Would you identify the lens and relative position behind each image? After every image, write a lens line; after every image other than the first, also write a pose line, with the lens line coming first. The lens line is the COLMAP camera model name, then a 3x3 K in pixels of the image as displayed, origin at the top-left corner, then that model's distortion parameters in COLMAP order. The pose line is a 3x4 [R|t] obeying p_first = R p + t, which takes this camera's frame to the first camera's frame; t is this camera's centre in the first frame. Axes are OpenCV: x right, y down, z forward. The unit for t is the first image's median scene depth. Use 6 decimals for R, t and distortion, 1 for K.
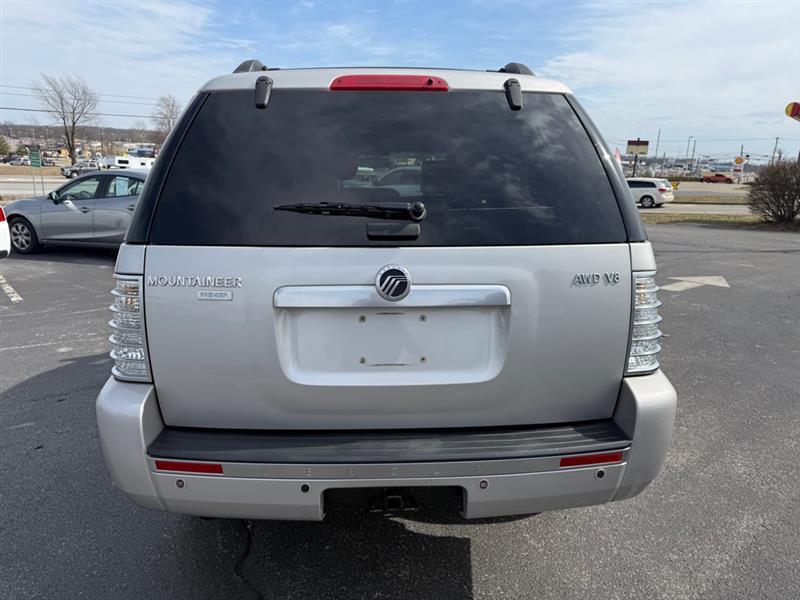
lens RADIAL K [[576.2, 0, 400.0], [0, 576.2, 300.0], [0, 0, 1]] dist [0.036655, -0.032567]
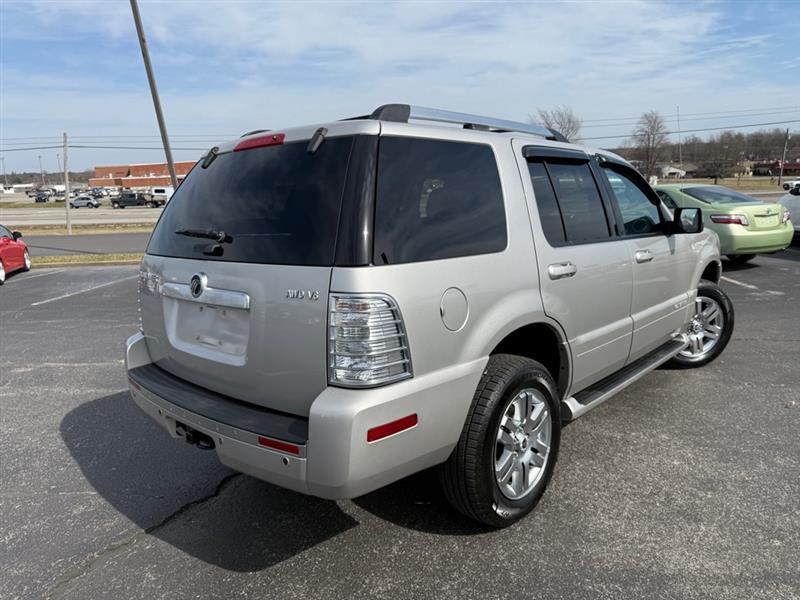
lens RADIAL K [[585.1, 0, 400.0], [0, 585.1, 300.0], [0, 0, 1]] dist [0.030591, -0.037260]
pose [[0.694699, 0.089102, -0.713760, 0.040015], [-0.109689, 0.993815, 0.017303, -0.002102], [0.710888, 0.066271, 0.700176, 0.009459]]
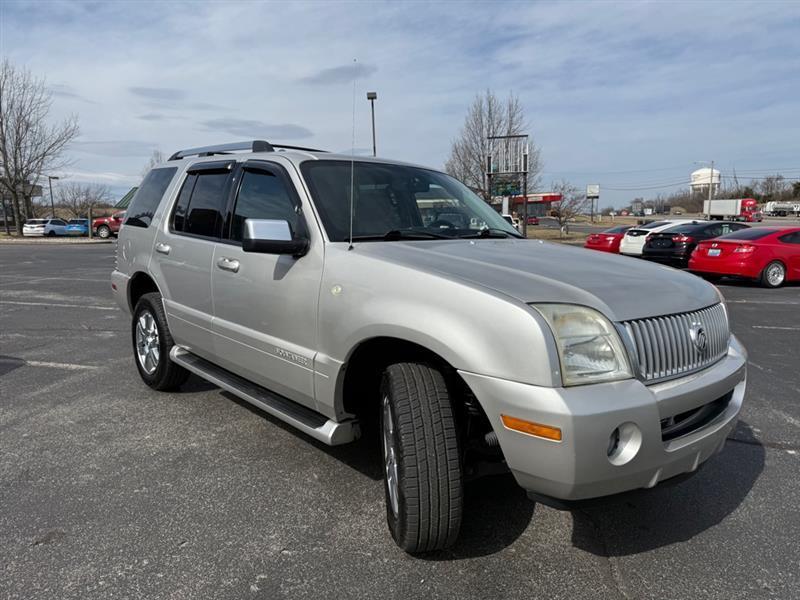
lens RADIAL K [[585.1, 0, 400.0], [0, 585.1, 300.0], [0, 0, 1]] dist [0.030591, -0.037260]
pose [[-0.804645, 0.053526, -0.591338, 0.034222], [-0.154168, 0.942937, 0.295131, -0.025433], [0.573392, 0.328641, -0.750478, 0.128248]]
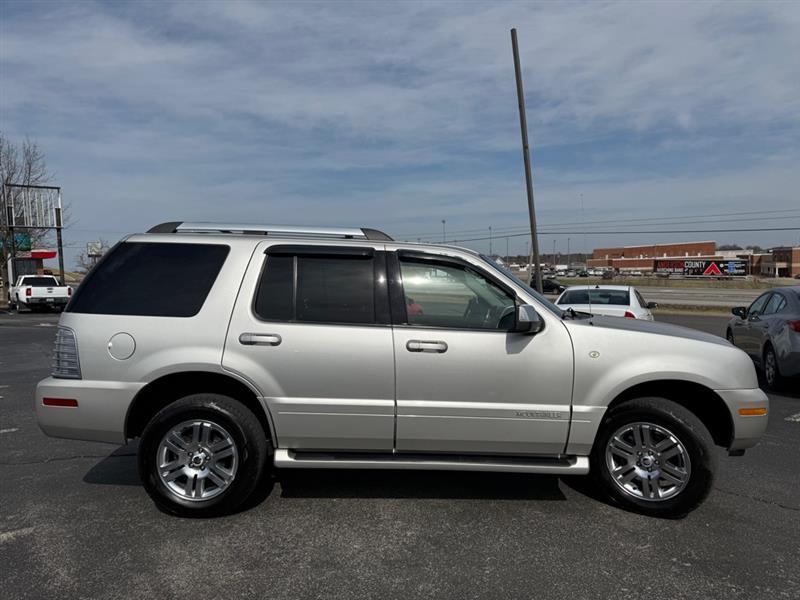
lens RADIAL K [[585.1, 0, 400.0], [0, 585.1, 300.0], [0, 0, 1]] dist [0.030591, -0.037260]
pose [[-0.066323, 0.015912, -0.997671, 0.076639], [-0.221408, 0.974712, 0.030264, -0.014847], [0.972923, 0.222900, -0.061123, 0.071829]]
